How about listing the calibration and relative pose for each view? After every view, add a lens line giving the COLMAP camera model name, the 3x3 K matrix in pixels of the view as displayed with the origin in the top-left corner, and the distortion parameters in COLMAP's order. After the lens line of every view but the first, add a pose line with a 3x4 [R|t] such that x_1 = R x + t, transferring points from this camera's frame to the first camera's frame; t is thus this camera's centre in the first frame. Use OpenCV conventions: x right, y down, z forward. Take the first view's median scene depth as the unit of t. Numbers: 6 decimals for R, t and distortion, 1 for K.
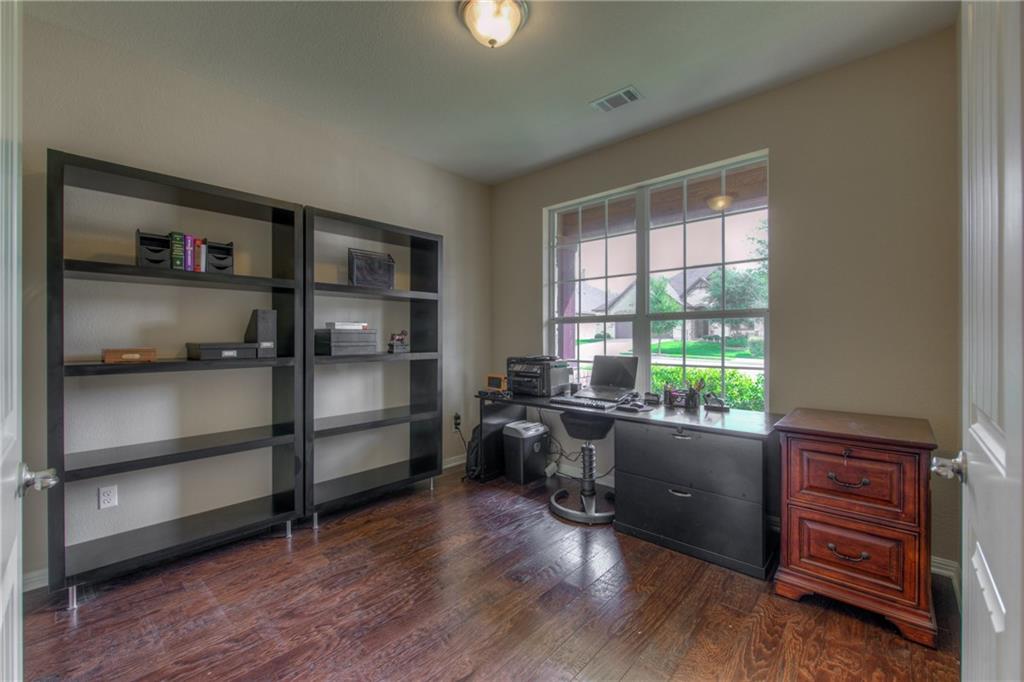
lens RADIAL K [[424.4, 0, 512.0], [0, 424.4, 341.0], [0, 0, 1]] dist [-0.001599, -0.000360]
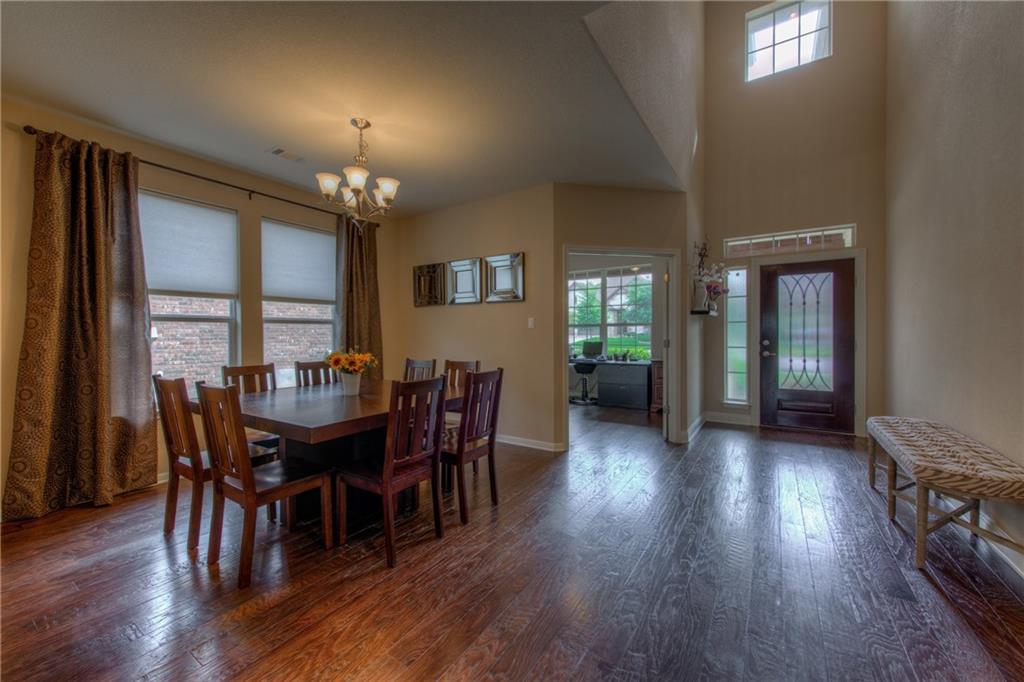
lens RADIAL K [[398.1, 0, 512.0], [0, 398.1, 341.0], [0, 0, 1]] dist [-0.001241, -0.000190]
pose [[0.988726, -0.003427, 0.149698, -0.532790], [0.002900, 0.999989, 0.003738, 0.024885], [-0.149709, -0.003262, 0.988725, -1.118153]]
